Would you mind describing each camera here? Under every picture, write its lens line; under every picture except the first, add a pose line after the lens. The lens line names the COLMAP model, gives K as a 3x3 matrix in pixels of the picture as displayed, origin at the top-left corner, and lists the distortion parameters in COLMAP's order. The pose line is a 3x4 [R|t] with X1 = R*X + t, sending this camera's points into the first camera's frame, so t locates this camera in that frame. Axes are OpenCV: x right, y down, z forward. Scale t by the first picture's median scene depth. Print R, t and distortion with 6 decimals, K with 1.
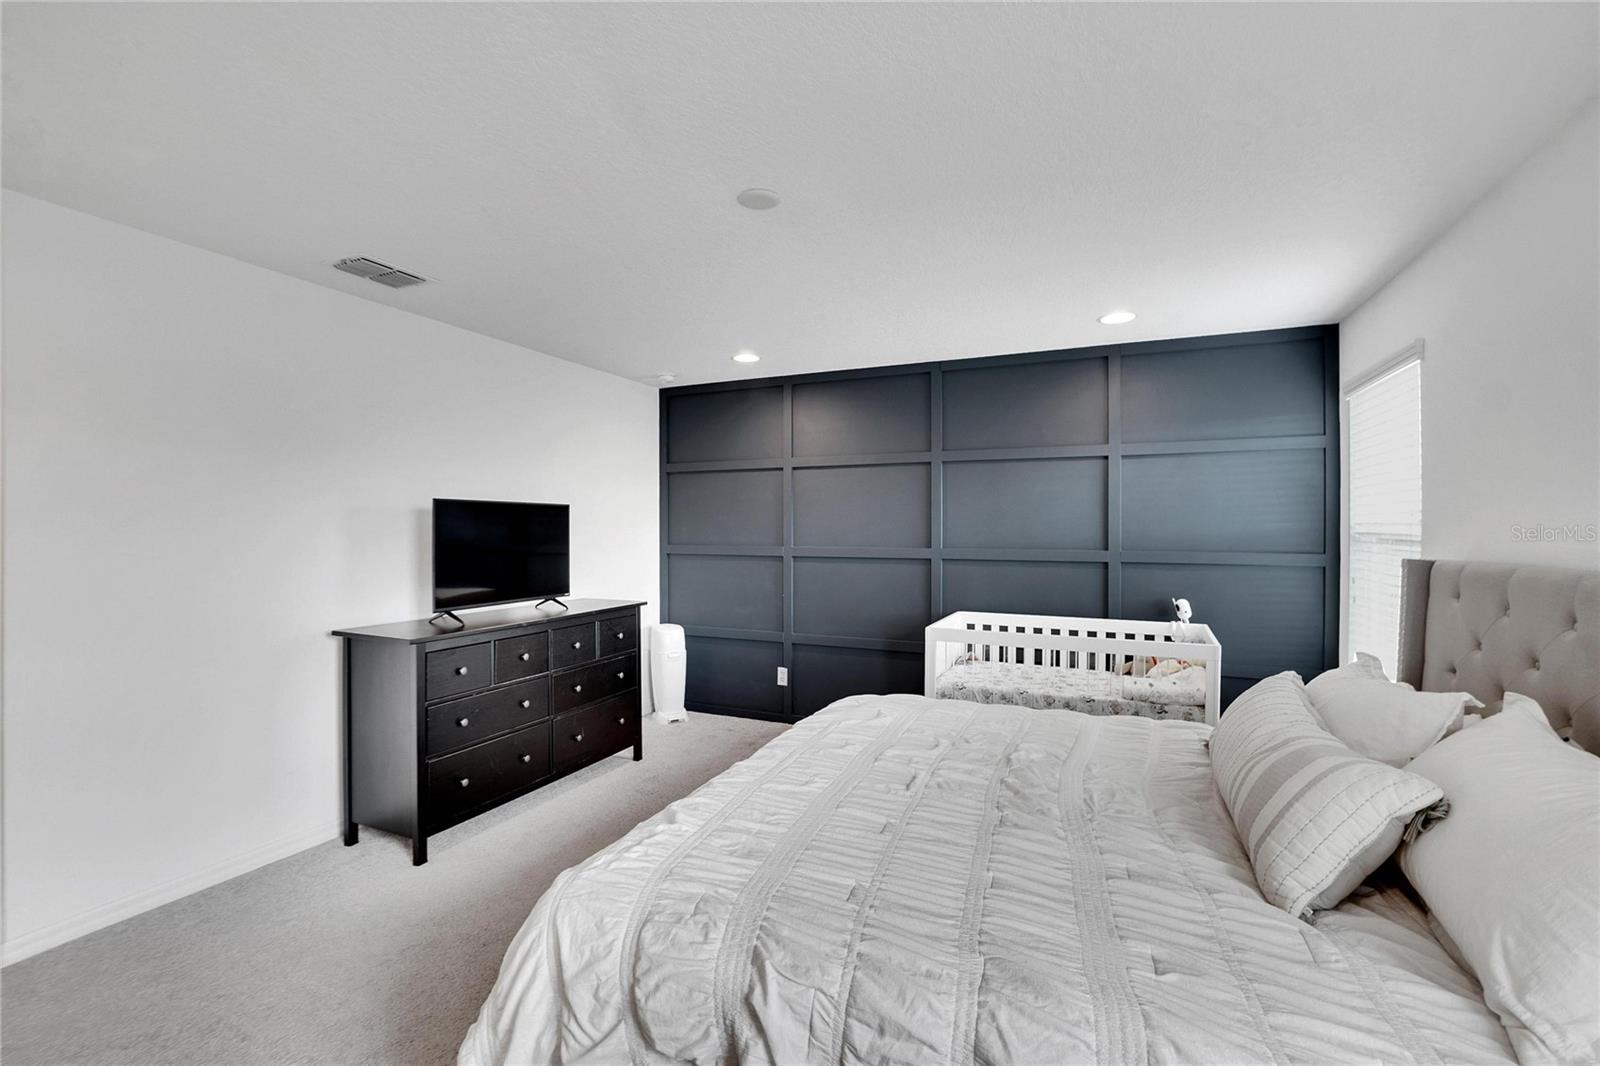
lens RADIAL K [[721.2, 0, 822.9], [0, 721.2, 529.3], [0, 0, 1]] dist [-0.015463, 0.003177]
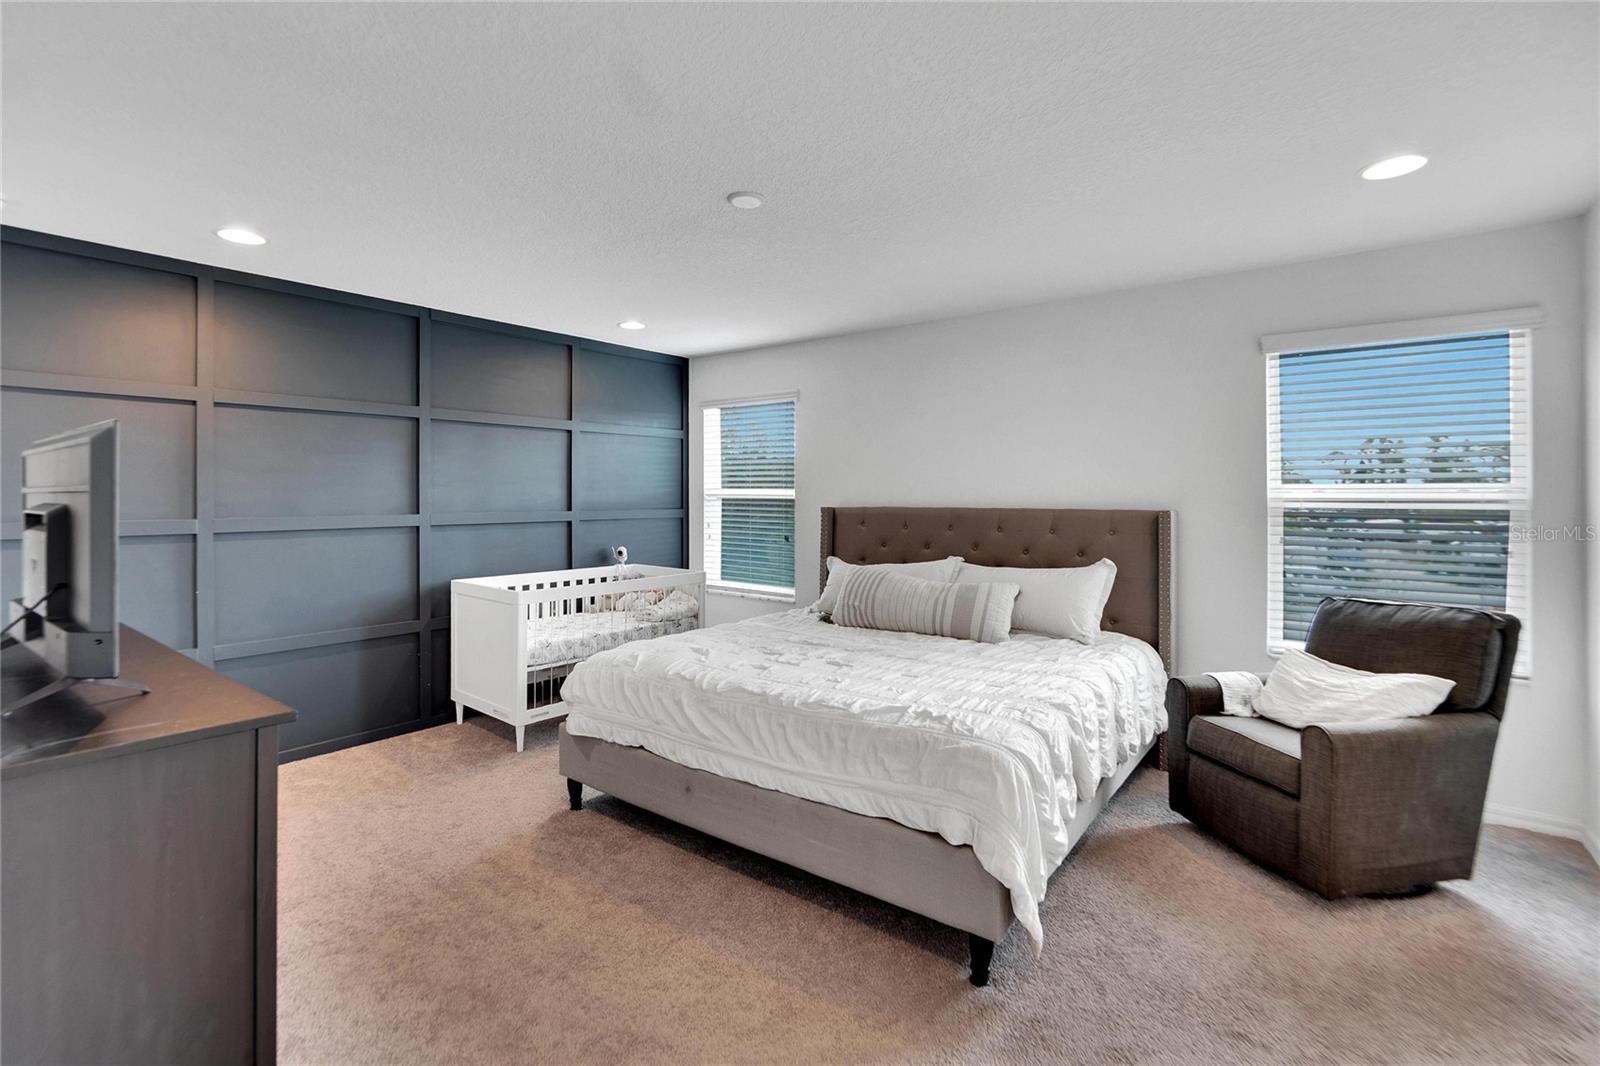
lens RADIAL K [[721.2, 0, 813.0], [0, 721.2, 490.0], [0, 0, 1]] dist [-0.015463, 0.003177]
pose [[0.250466, 0.003828, 0.968118, -0.651269], [0.000298, 0.999992, -0.004031, 0.000151], [-0.968125, 0.001298, 0.250463, 0.330339]]
